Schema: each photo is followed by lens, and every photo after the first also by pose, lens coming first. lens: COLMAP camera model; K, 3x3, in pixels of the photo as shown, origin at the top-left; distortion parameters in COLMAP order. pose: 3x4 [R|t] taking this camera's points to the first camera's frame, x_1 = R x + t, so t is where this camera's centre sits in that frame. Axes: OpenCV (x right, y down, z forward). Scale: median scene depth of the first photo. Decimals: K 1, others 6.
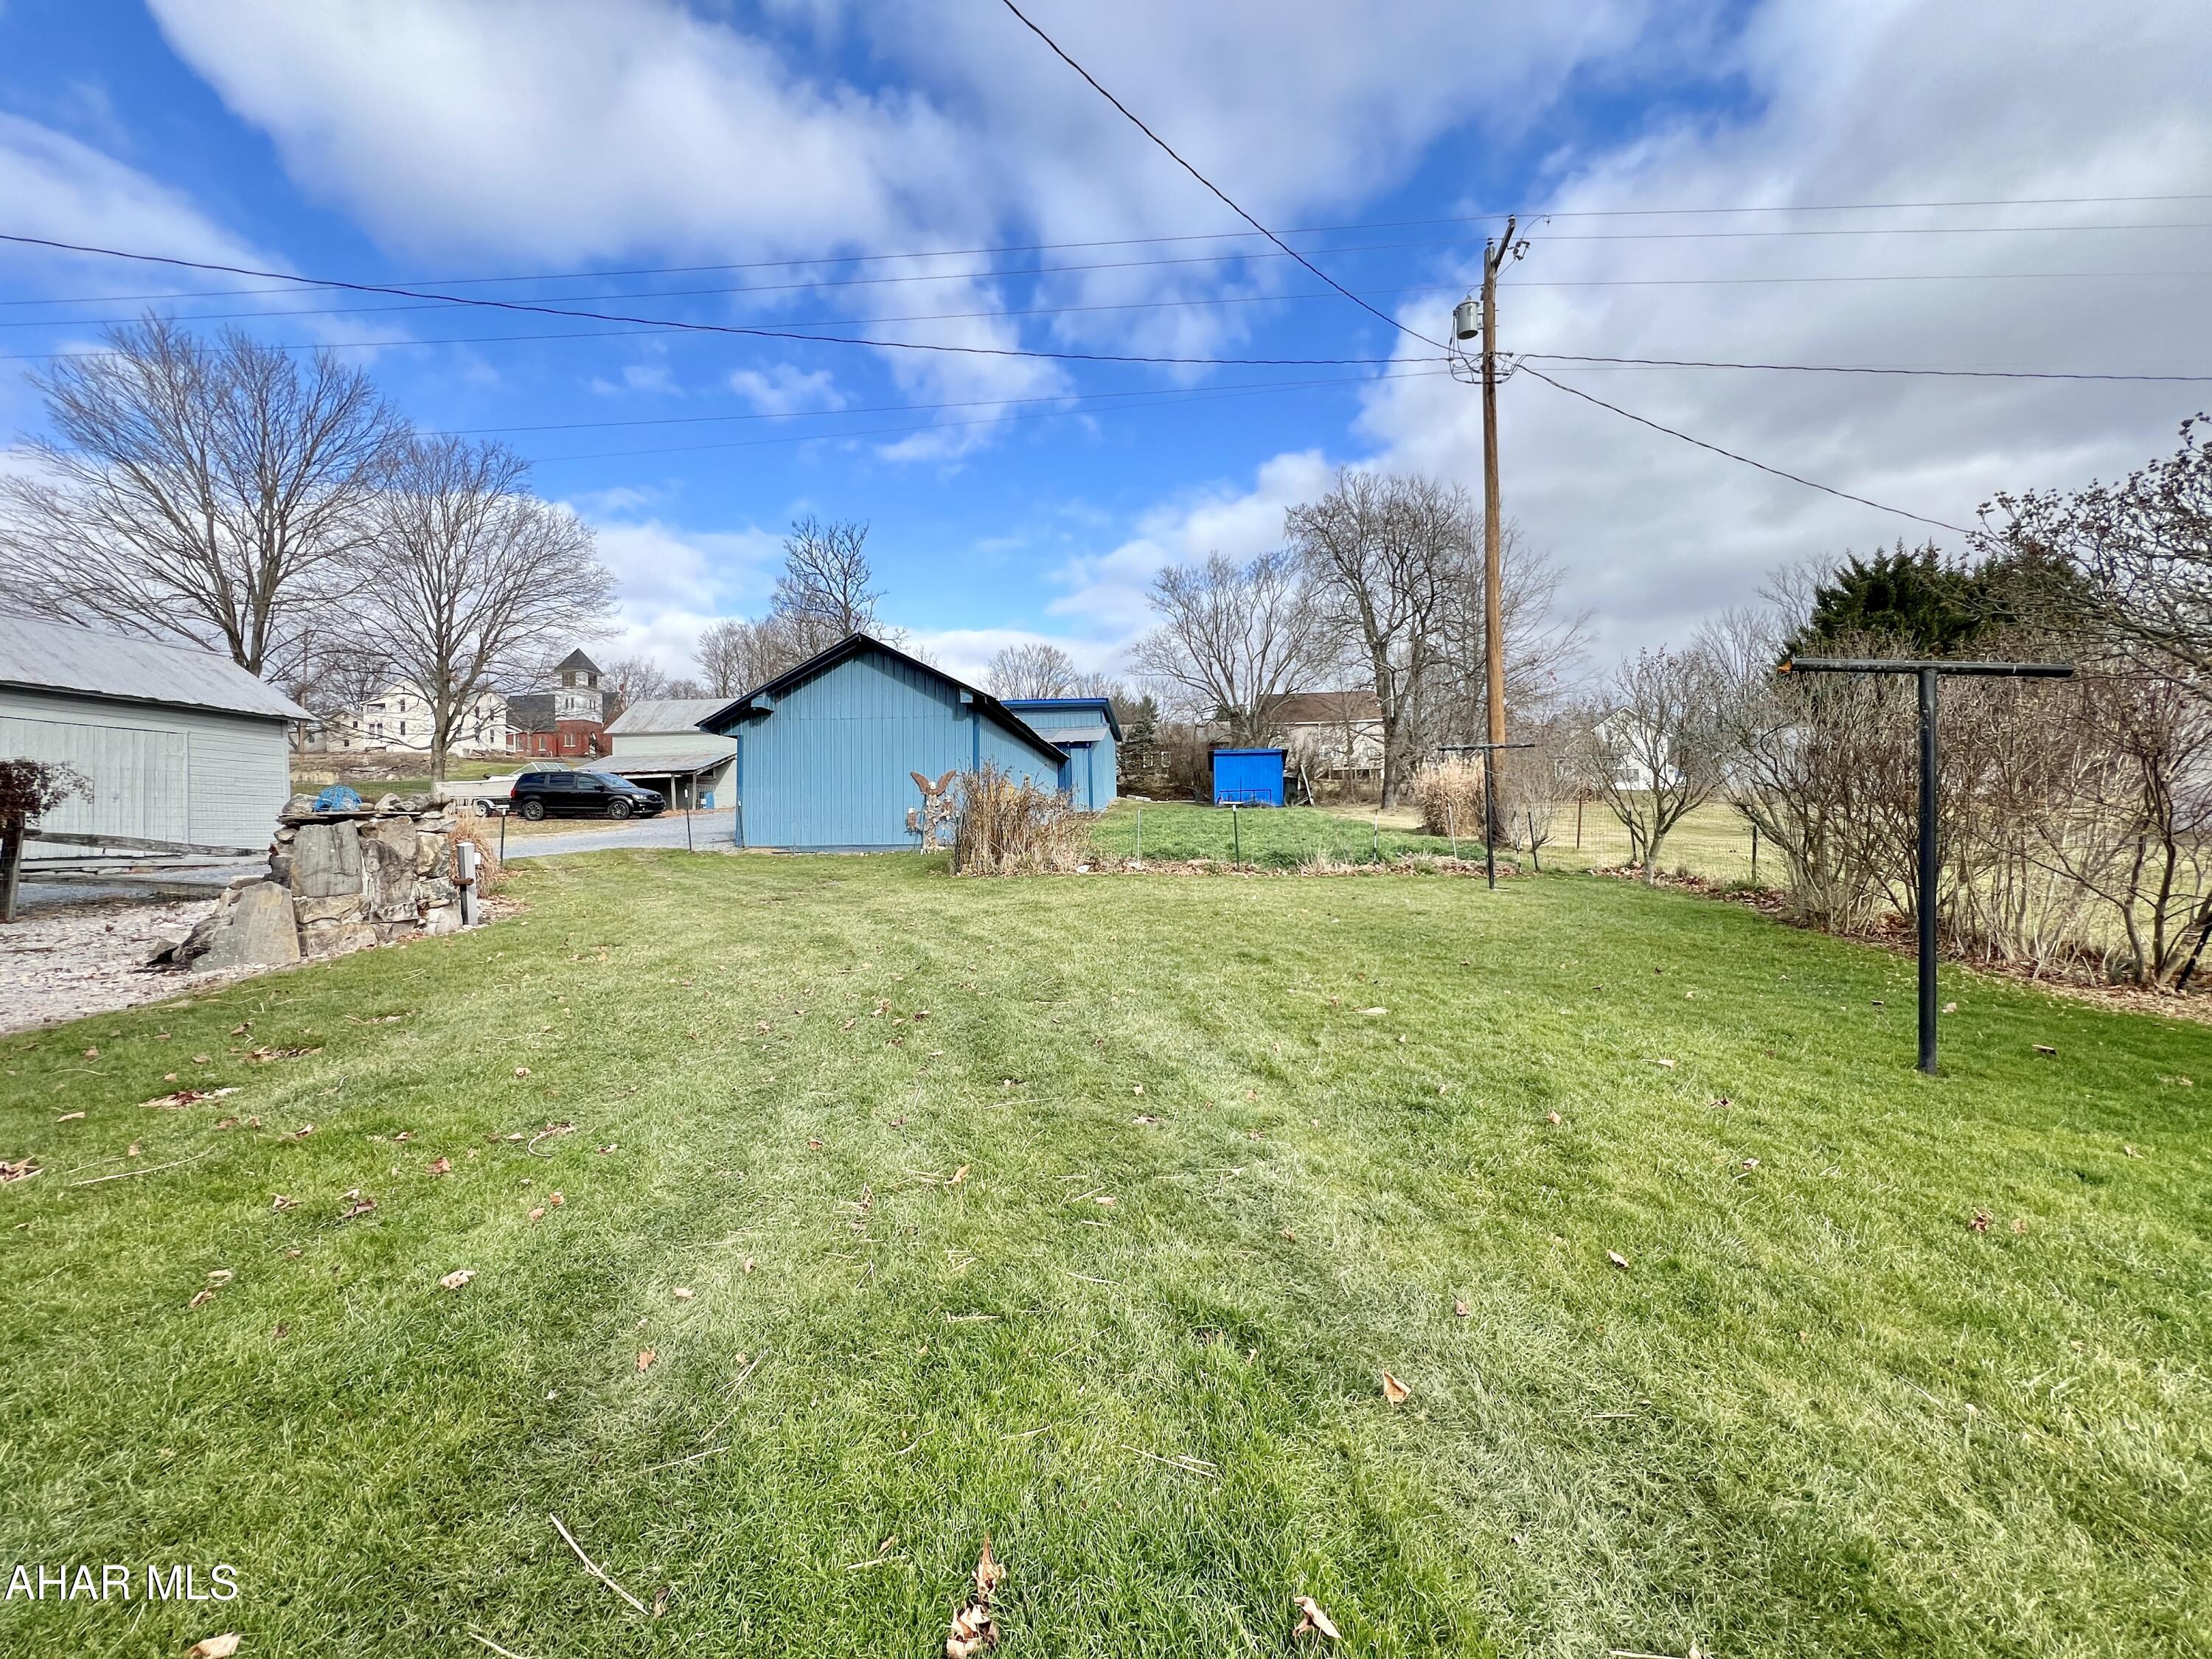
lens RADIAL K [[880.9, 0, 1097.1], [0, 880.9, 833.4], [0, 0, 1]] dist [-0.000345, -0.000024]
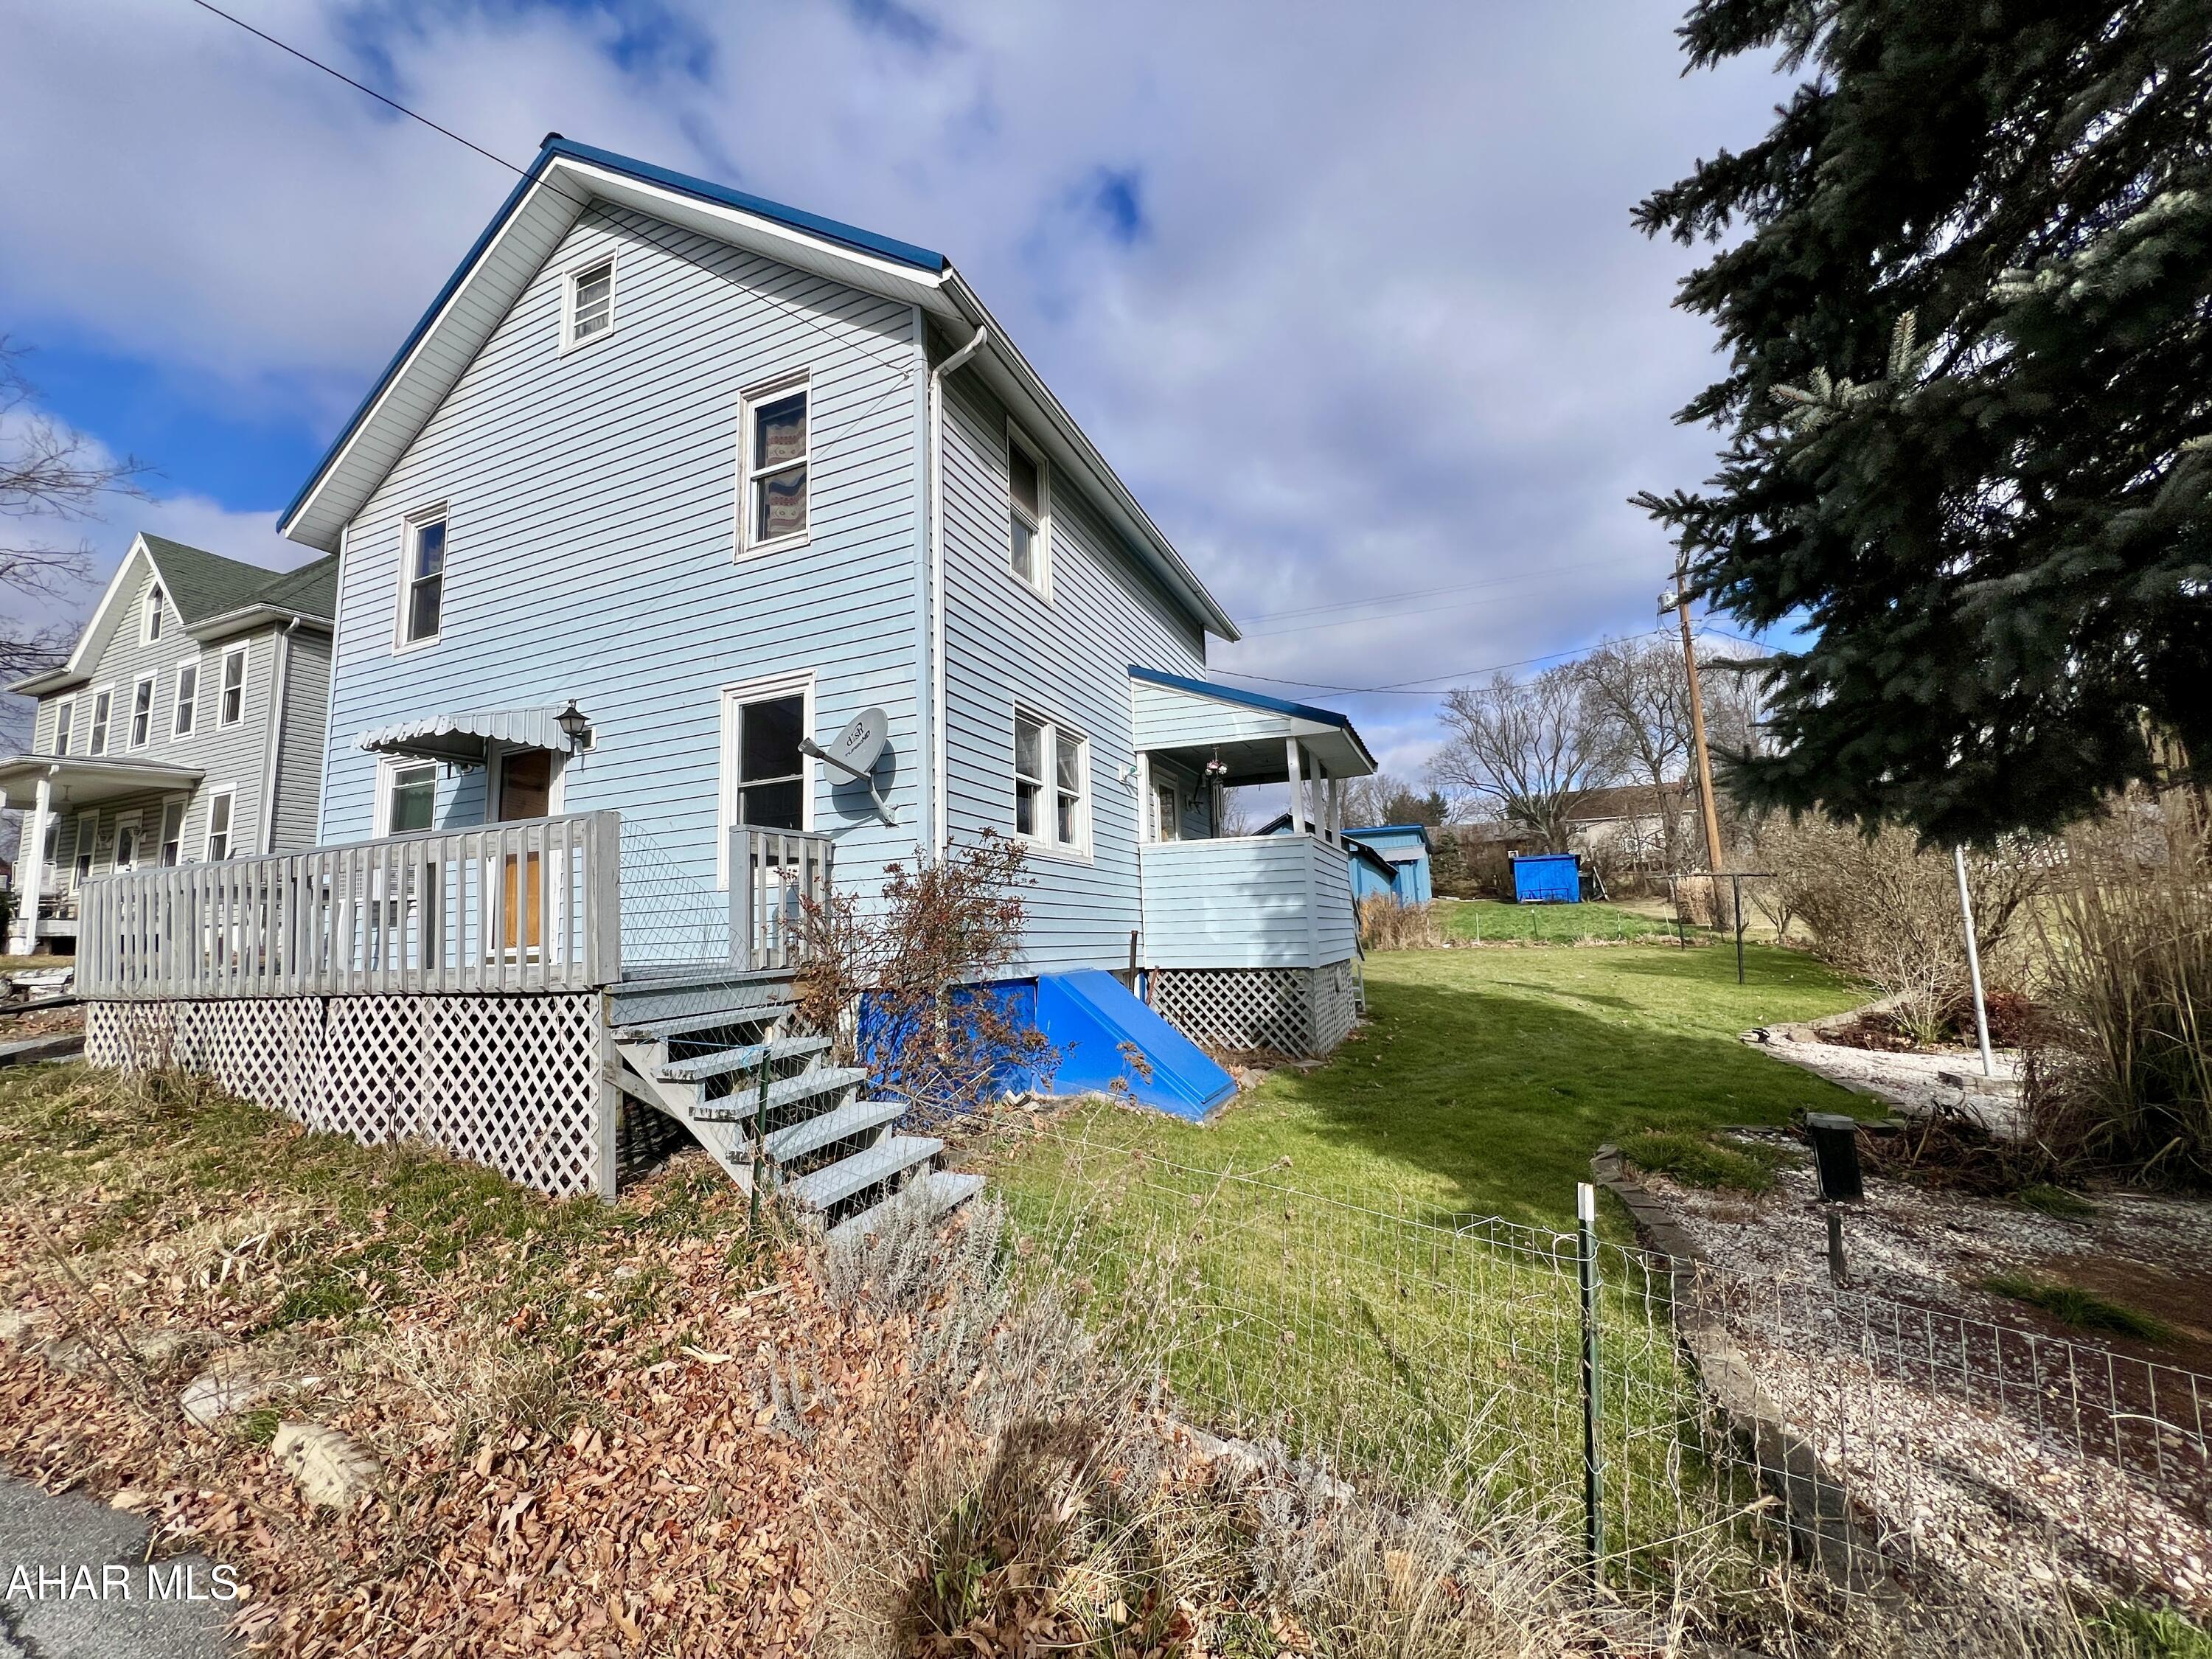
lens RADIAL K [[880.9, 0, 1101.6], [0, 880.9, 818.2], [0, 0, 1]] dist [-0.000345, -0.000024]
pose [[0.953690, -0.056031, -0.295525, -0.039008], [0.017875, 0.991318, -0.130267, 0.000570], [0.300258, 0.118952, 0.946412, -0.272029]]
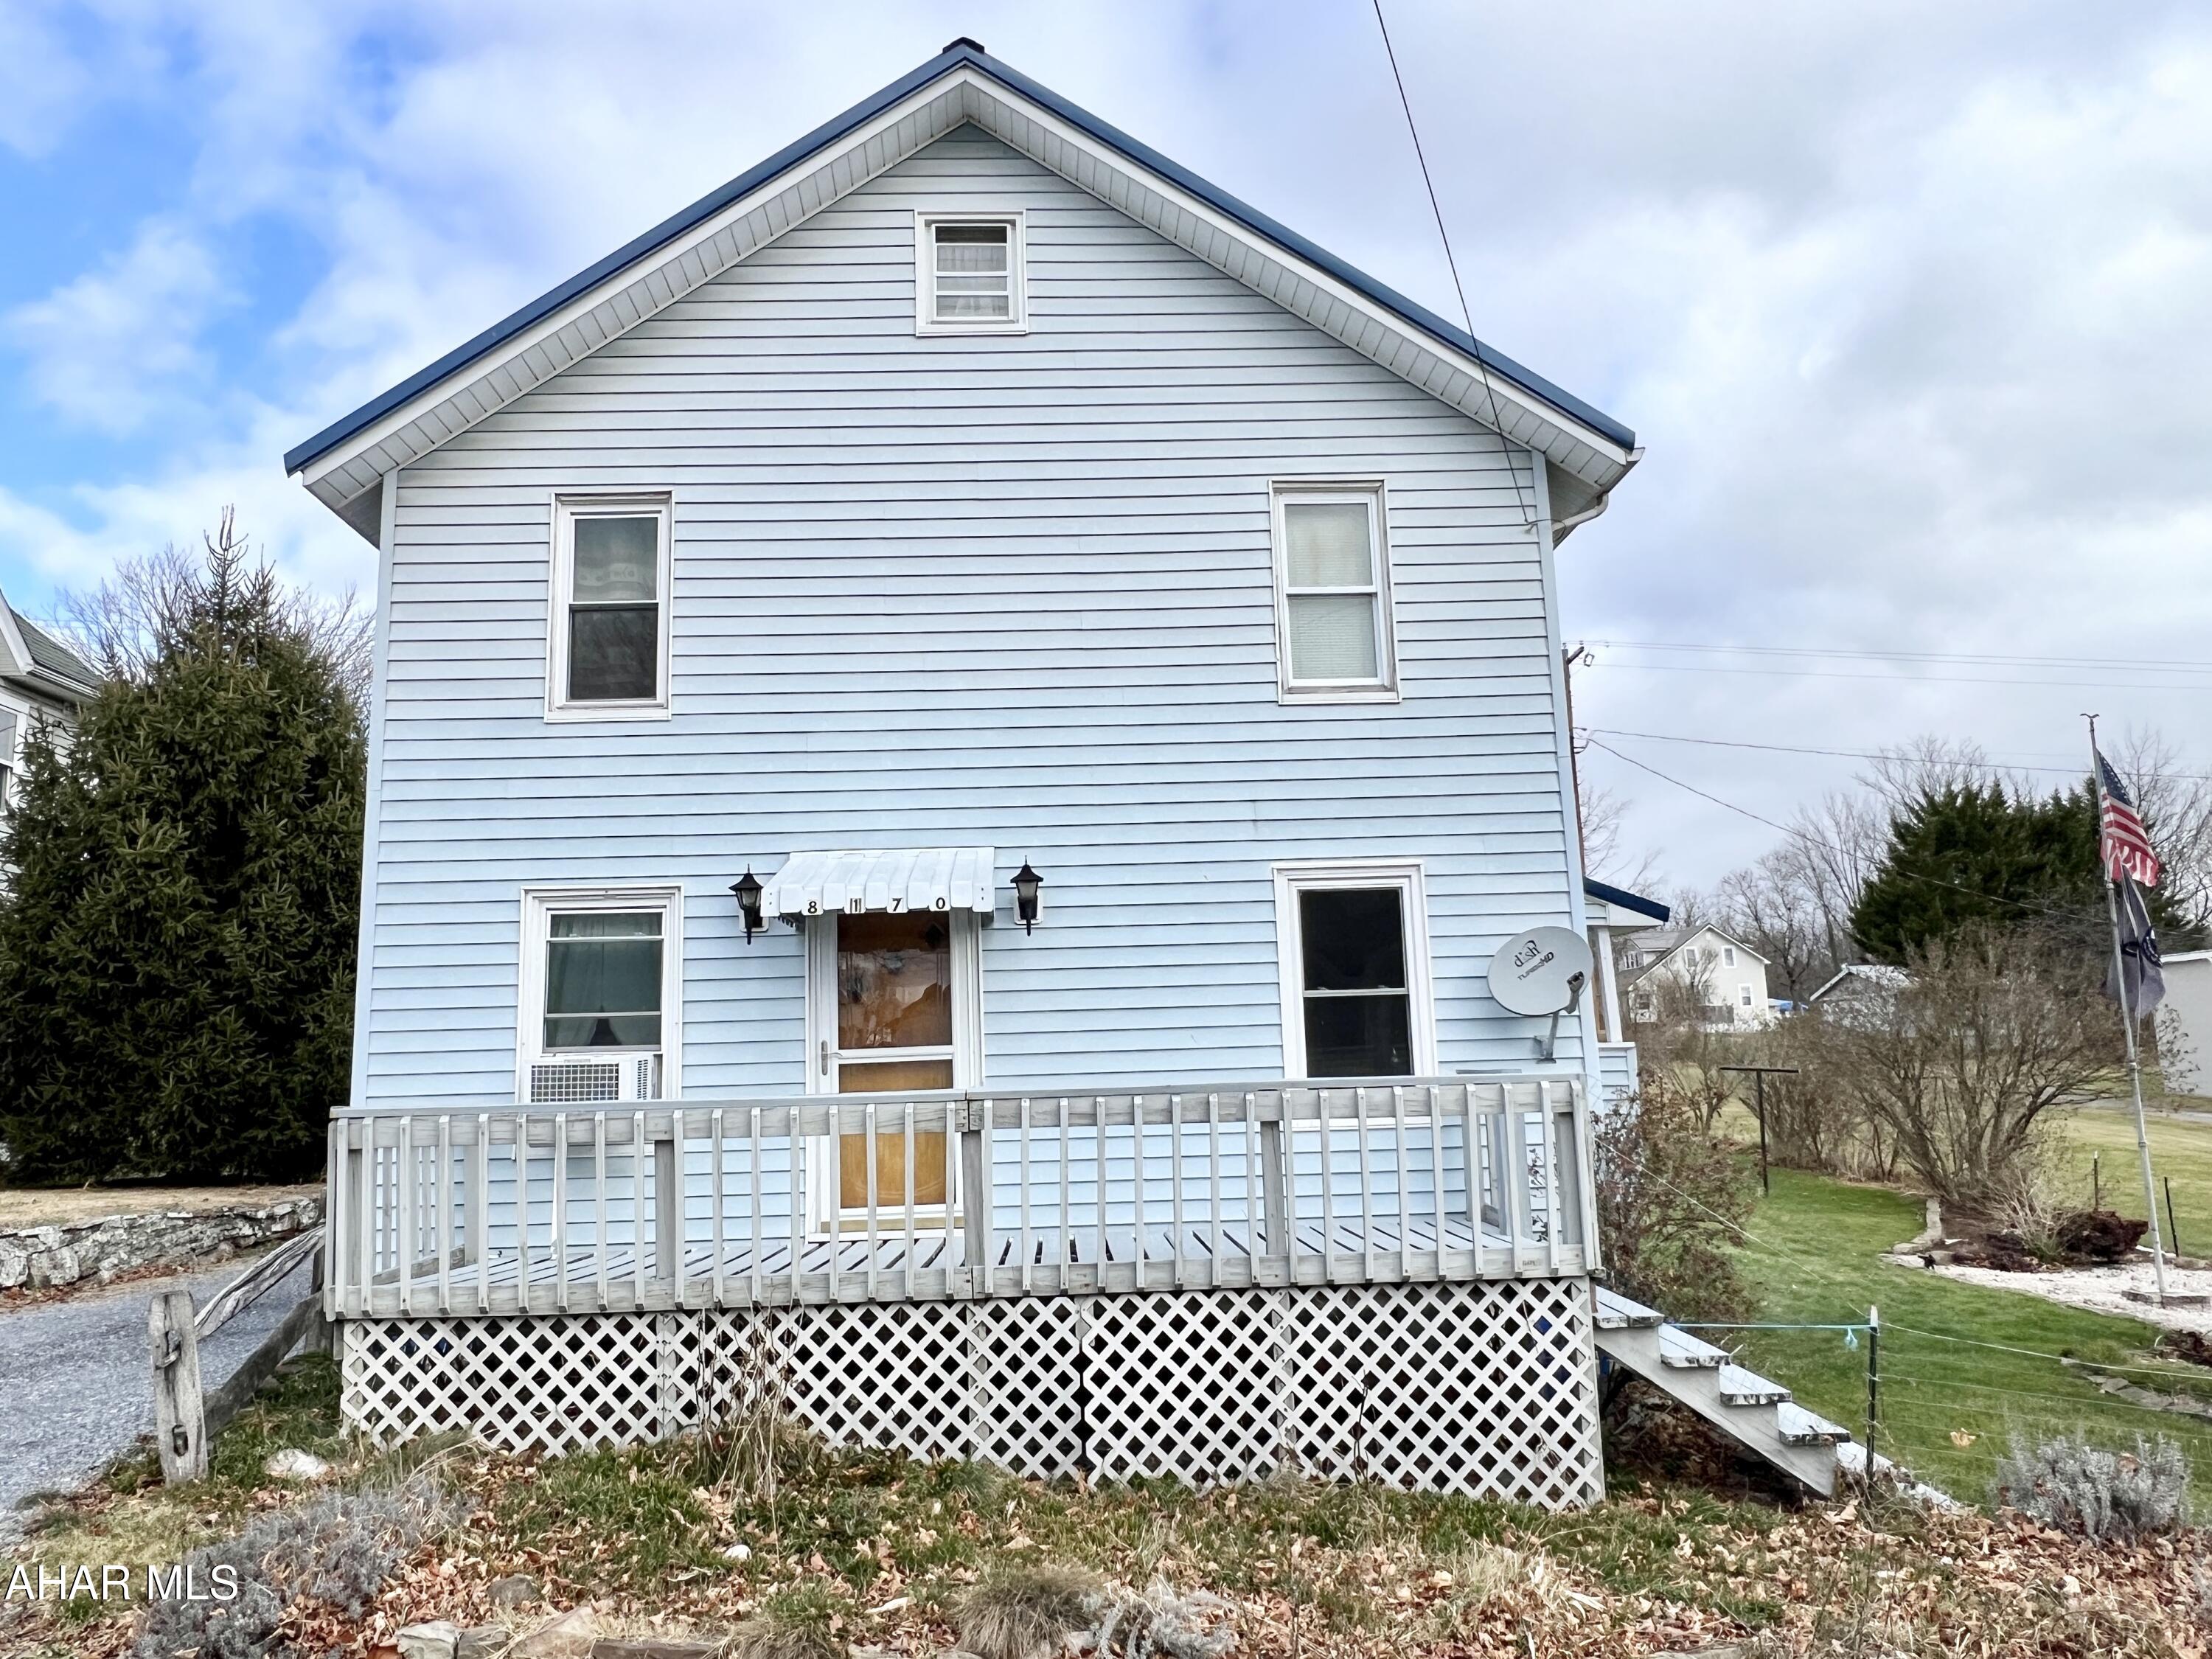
lens RADIAL K [[1435.1, 0, 1118.3], [0, 1435.1, 848.9], [0, 0, 1]] dist [0.006981, -0.015195]
pose [[0.989910, 0.014520, 0.140953, -0.178456], [0.009326, 0.985903, -0.167059, -0.011636], [-0.141391, 0.166688, 0.975819, -0.330085]]
